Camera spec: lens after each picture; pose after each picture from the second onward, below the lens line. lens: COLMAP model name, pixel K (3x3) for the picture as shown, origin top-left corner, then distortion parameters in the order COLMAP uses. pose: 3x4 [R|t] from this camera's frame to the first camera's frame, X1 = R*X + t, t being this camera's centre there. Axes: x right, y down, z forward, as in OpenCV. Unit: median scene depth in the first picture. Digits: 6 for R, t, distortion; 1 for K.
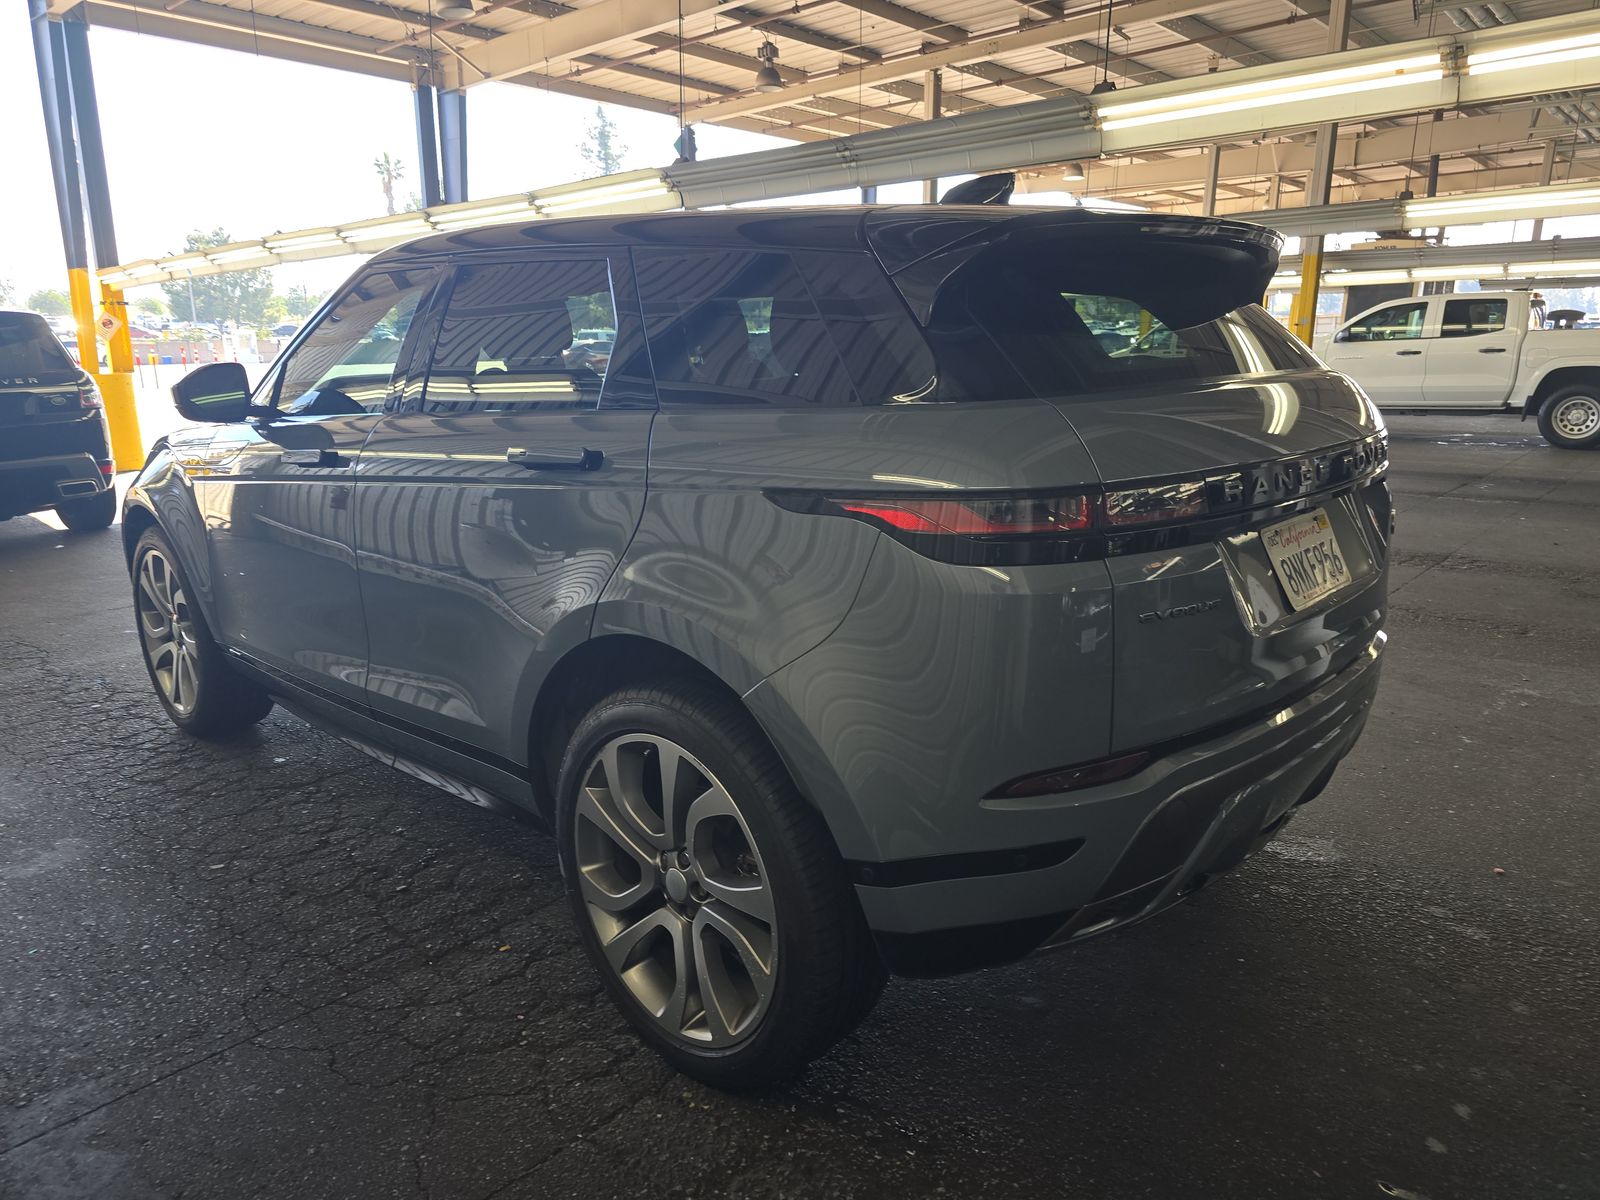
lens RADIAL K [[1064.1, 0, 803.5], [0, 1064.1, 601.9], [0, 0, 1]] dist [0.074098, -0.073240]
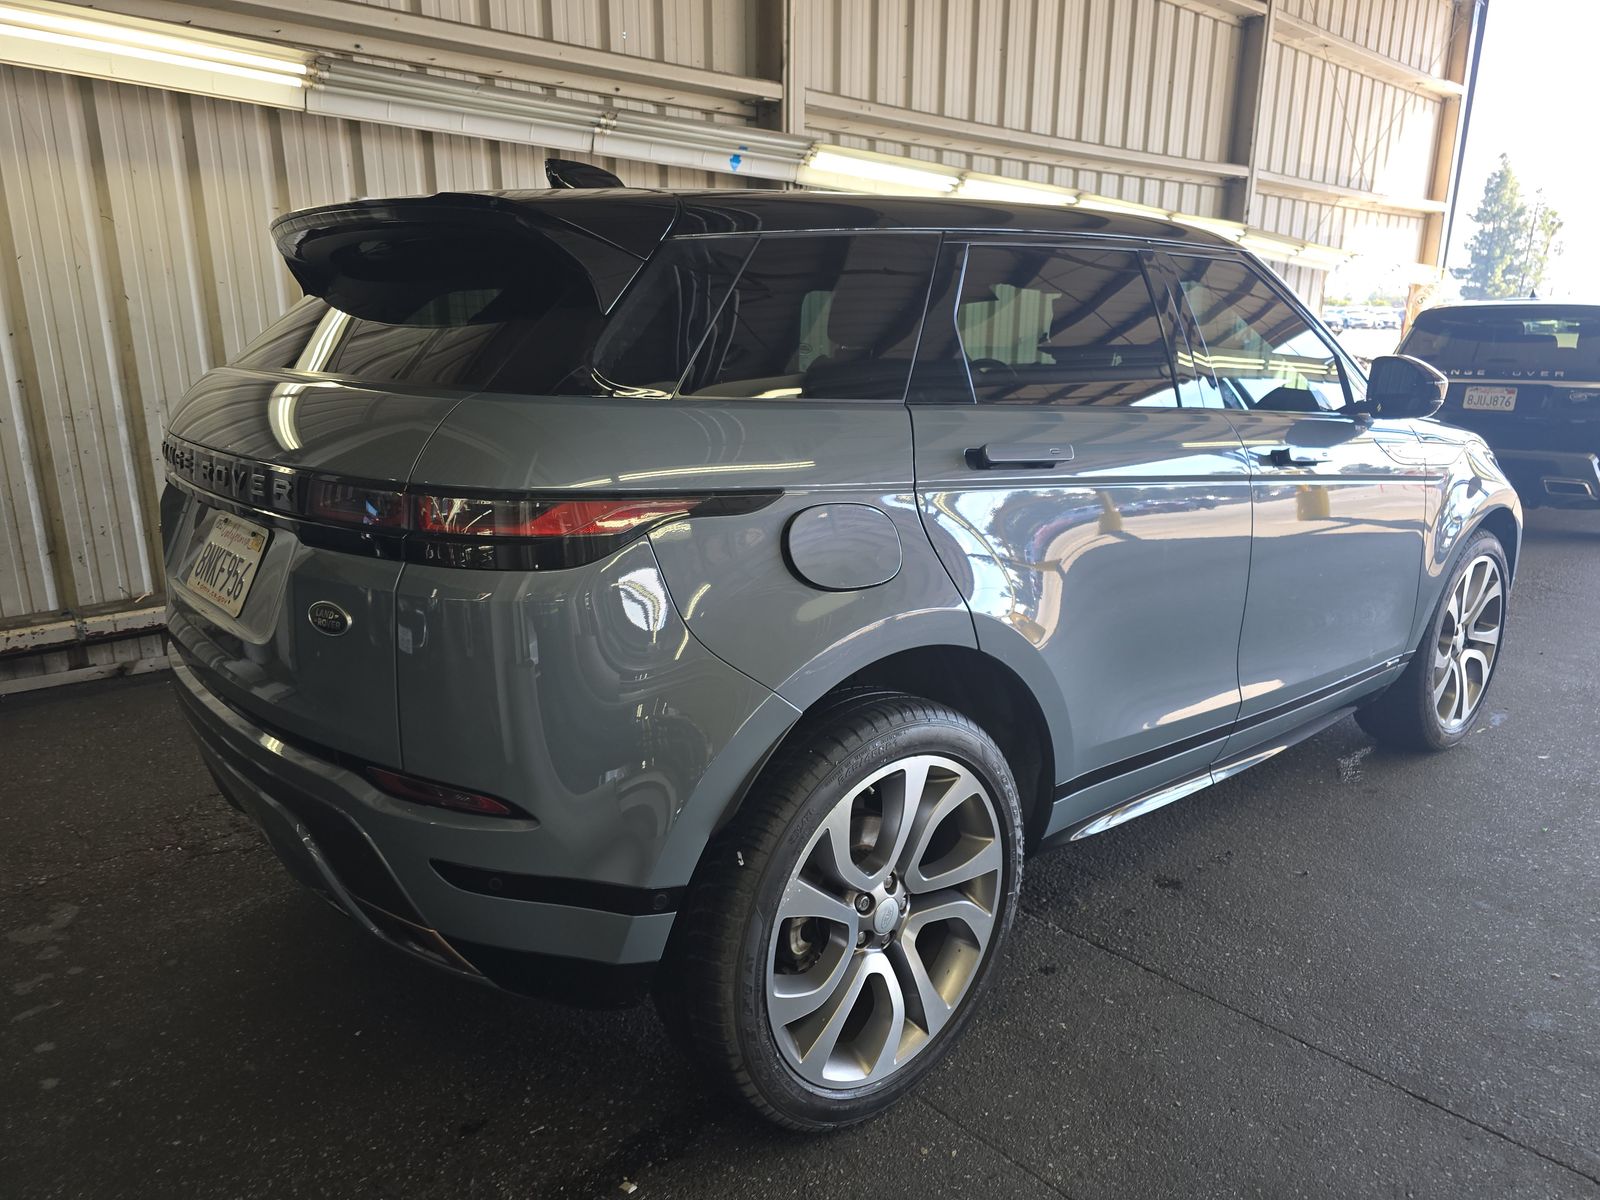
lens RADIAL K [[1064.1, 0, 803.5], [0, 1064.1, 601.9], [0, 0, 1]] dist [0.074098, -0.073240]
pose [[-0.098831, 0.259237, -0.960744, 0.467039], [-0.257036, 0.926057, 0.276318, -0.141039], [0.961335, 0.274254, -0.024890, 0.523091]]
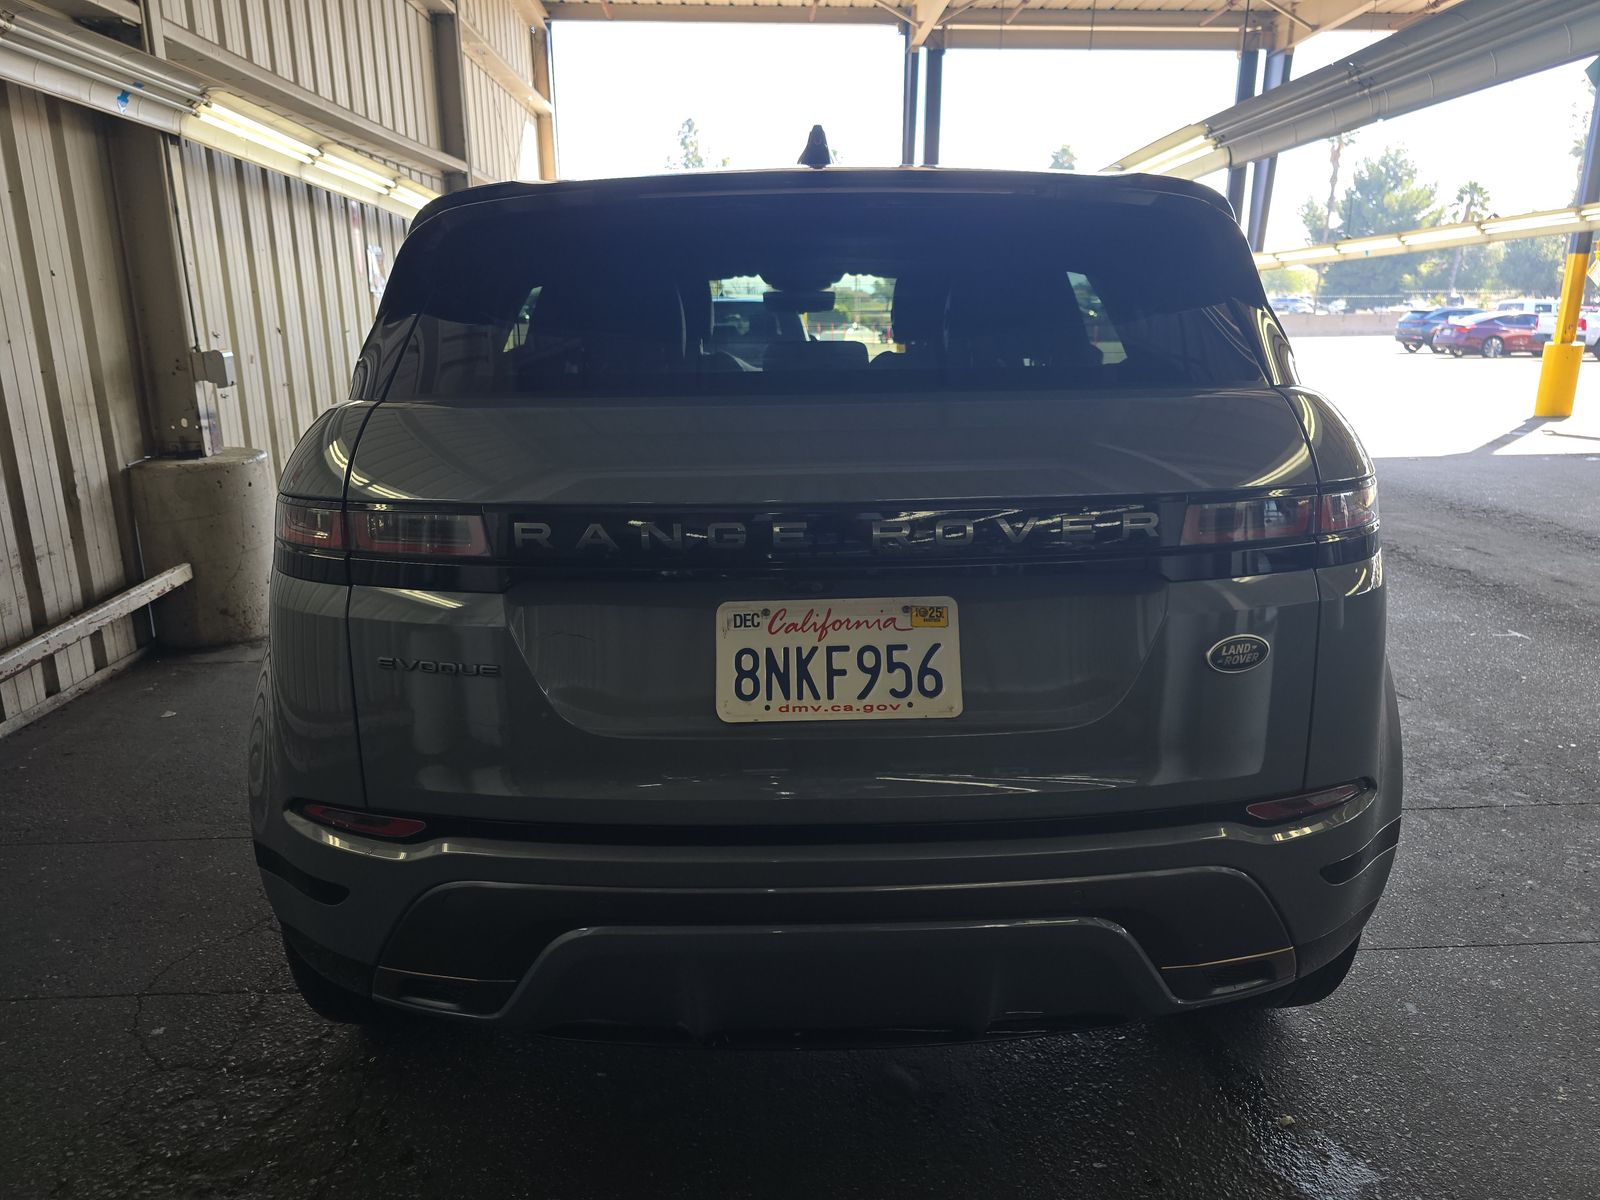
lens RADIAL K [[1064.1, 0, 803.5], [0, 1064.1, 601.9], [0, 0, 1]] dist [0.074098, -0.073240]
pose [[0.702098, 0.182612, -0.688267, 0.311961], [-0.168359, 0.981724, 0.088731, -0.045654], [0.691892, 0.053578, 0.720010, 0.165319]]
